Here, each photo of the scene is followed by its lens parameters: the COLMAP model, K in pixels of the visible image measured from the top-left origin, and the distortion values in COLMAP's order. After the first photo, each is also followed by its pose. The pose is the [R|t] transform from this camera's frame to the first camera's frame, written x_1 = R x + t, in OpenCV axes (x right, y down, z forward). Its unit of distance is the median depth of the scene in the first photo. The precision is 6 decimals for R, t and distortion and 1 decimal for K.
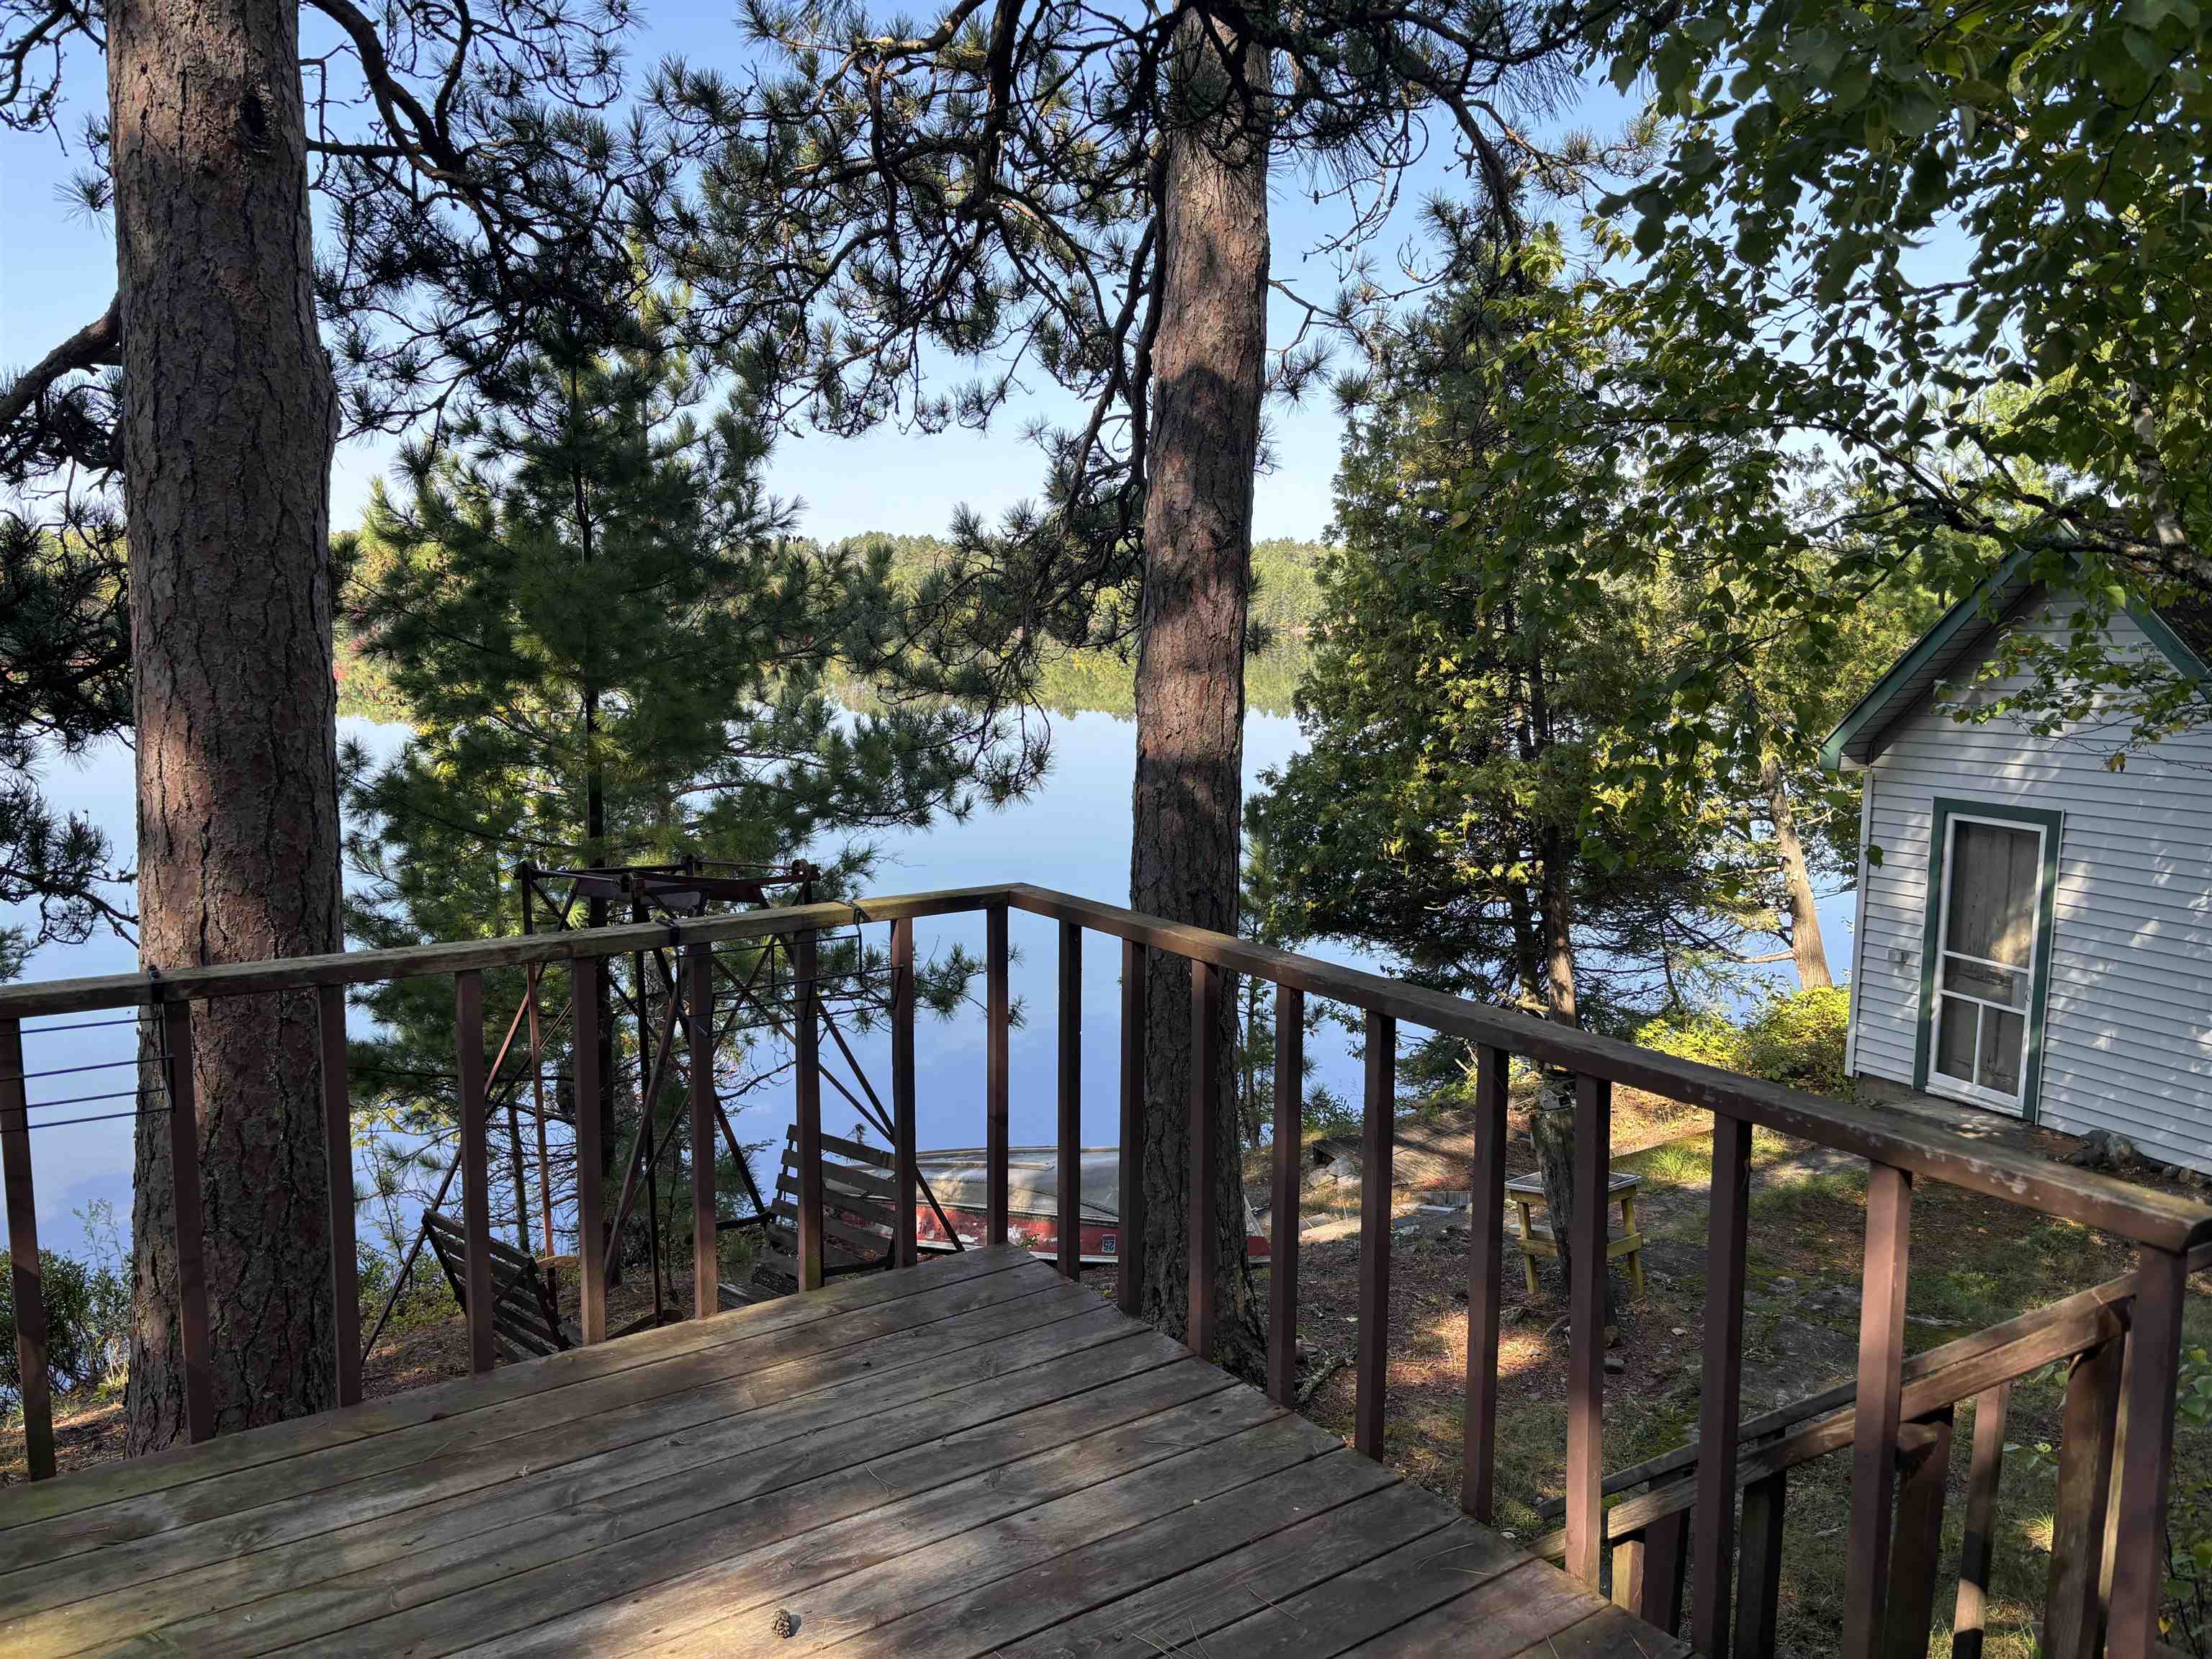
lens RADIAL K [[1681.7, 0, 1108.7], [0, 1681.7, 810.1], [0, 0, 1]] dist [0.055182, -0.061258]
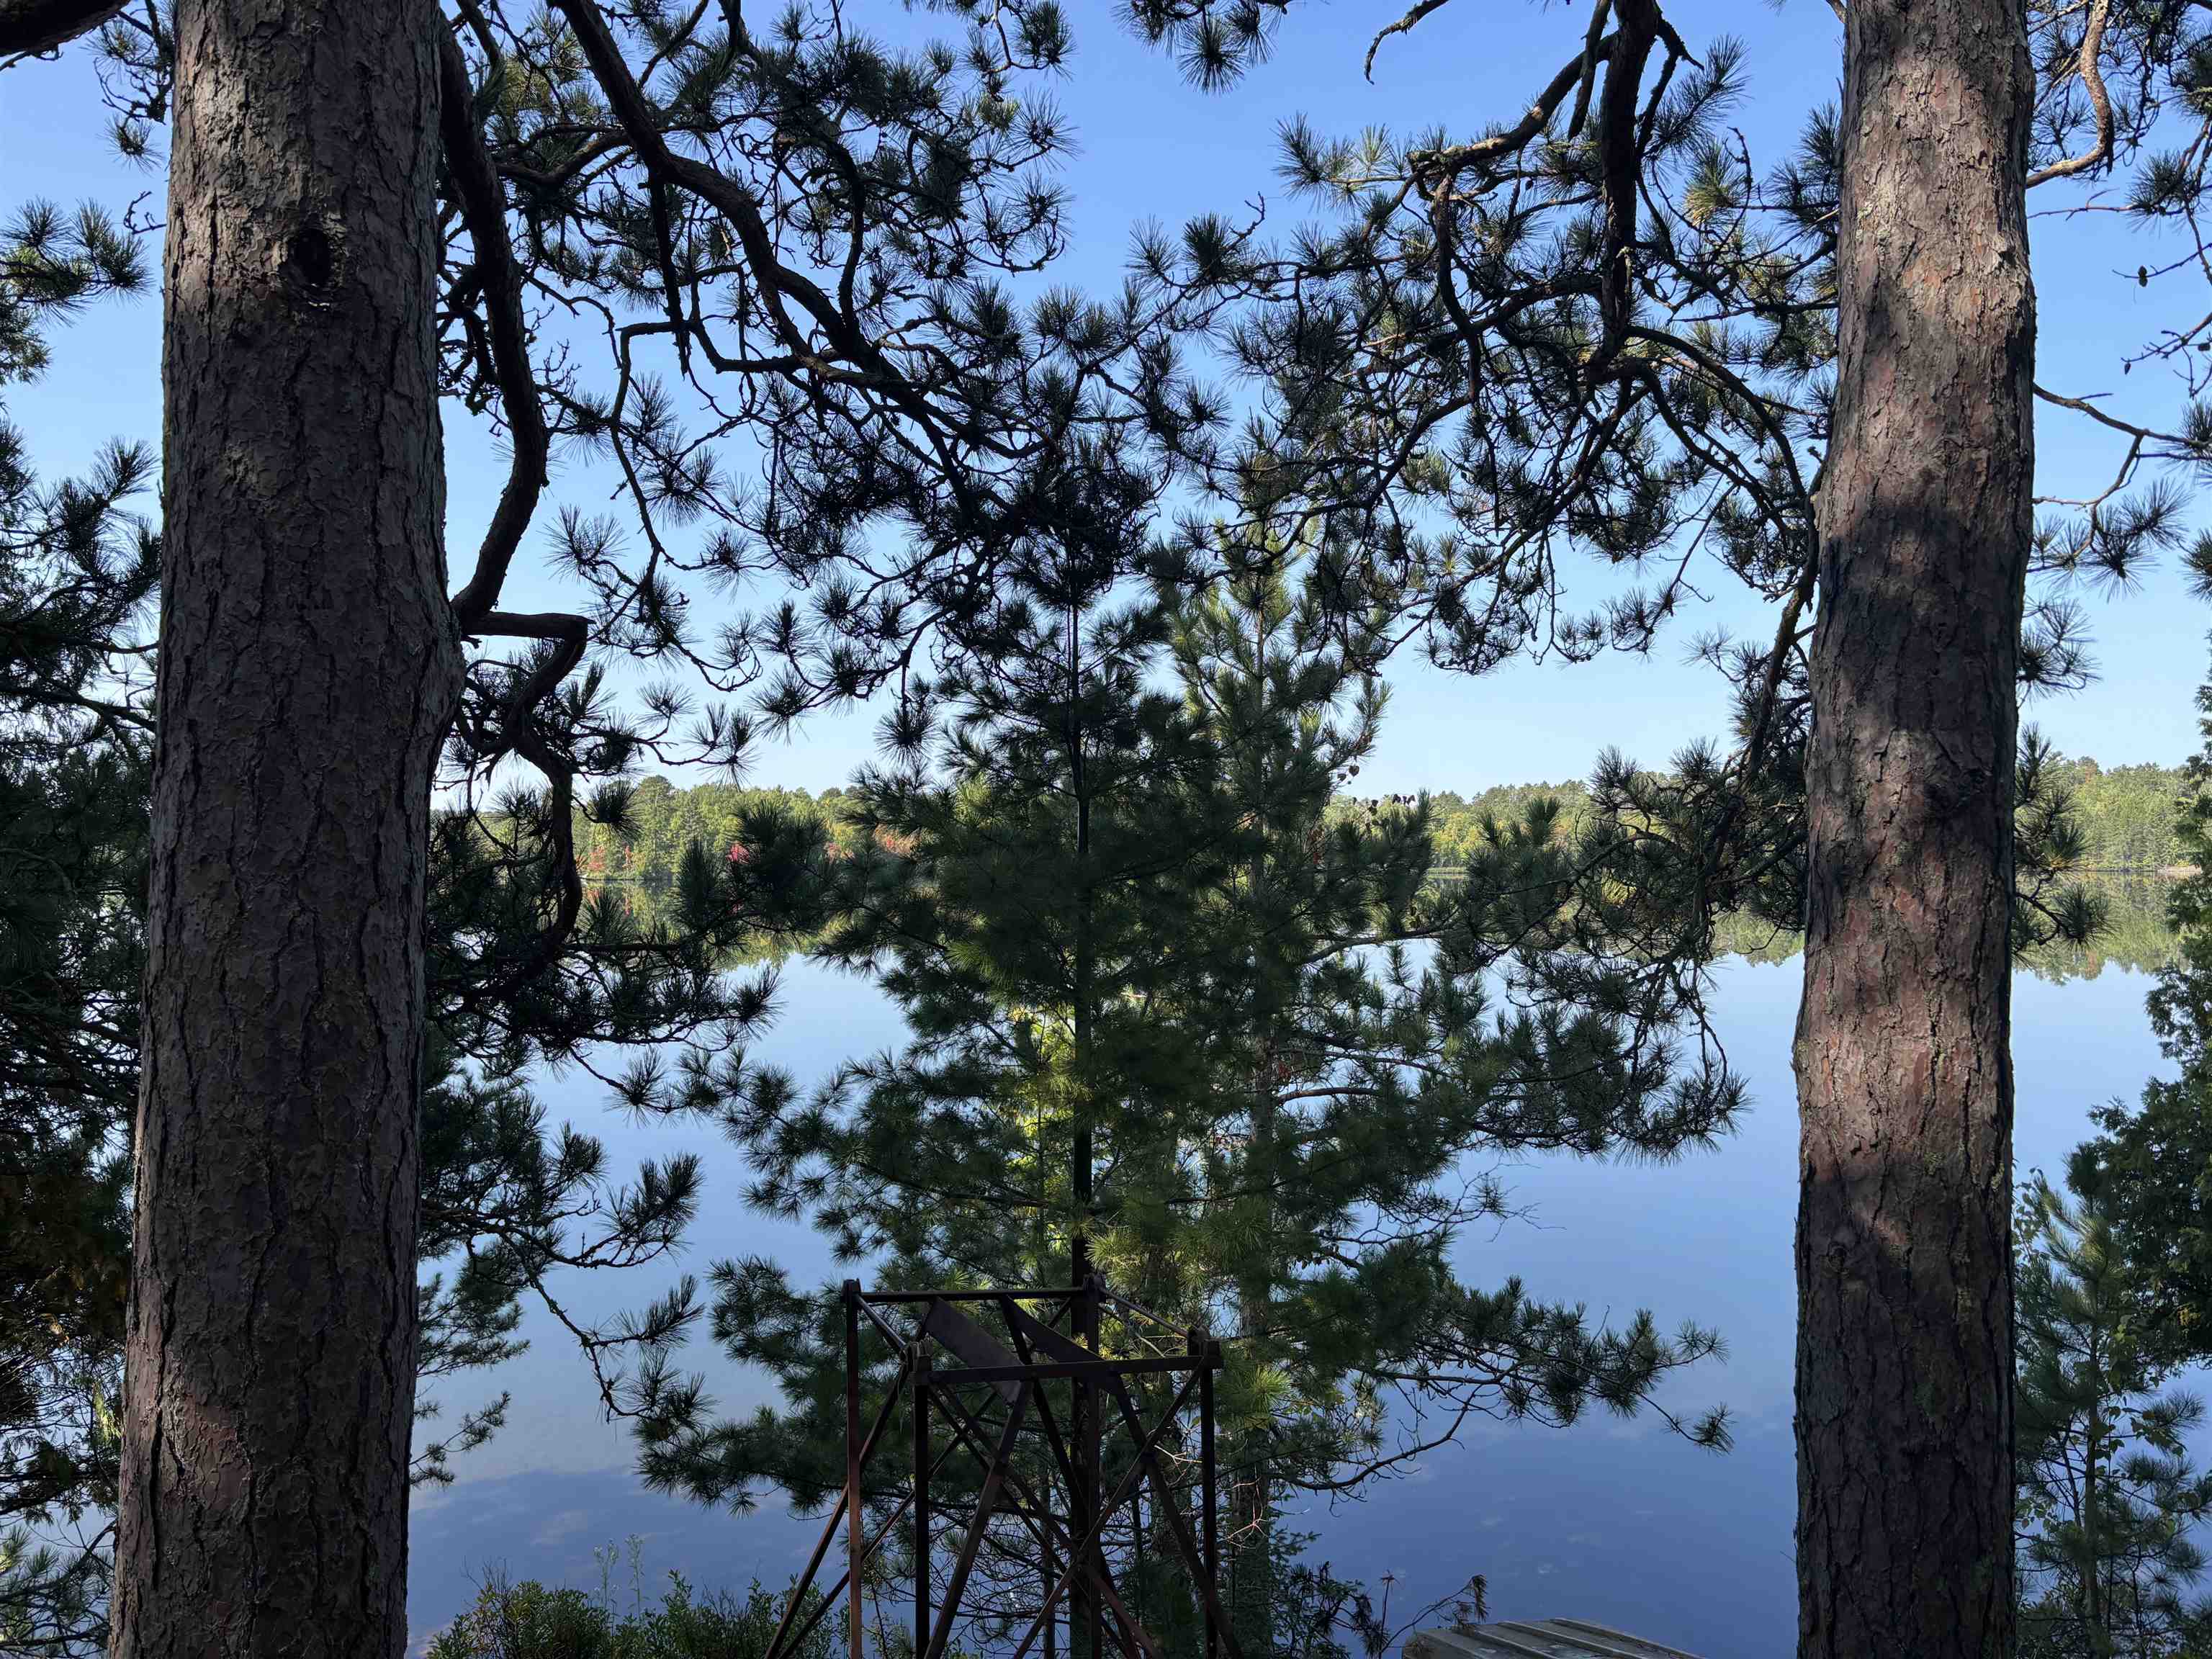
lens RADIAL K [[1626.9, 0, 1128.5], [0, 1626.9, 801.1], [0, 0, 1]] dist [0.058491, -0.062854]
pose [[0.900365, -0.021307, -0.434614, 0.038411], [-0.042555, 0.989701, -0.136678, -0.049819], [0.433050, 0.141555, 0.890185, 0.261216]]
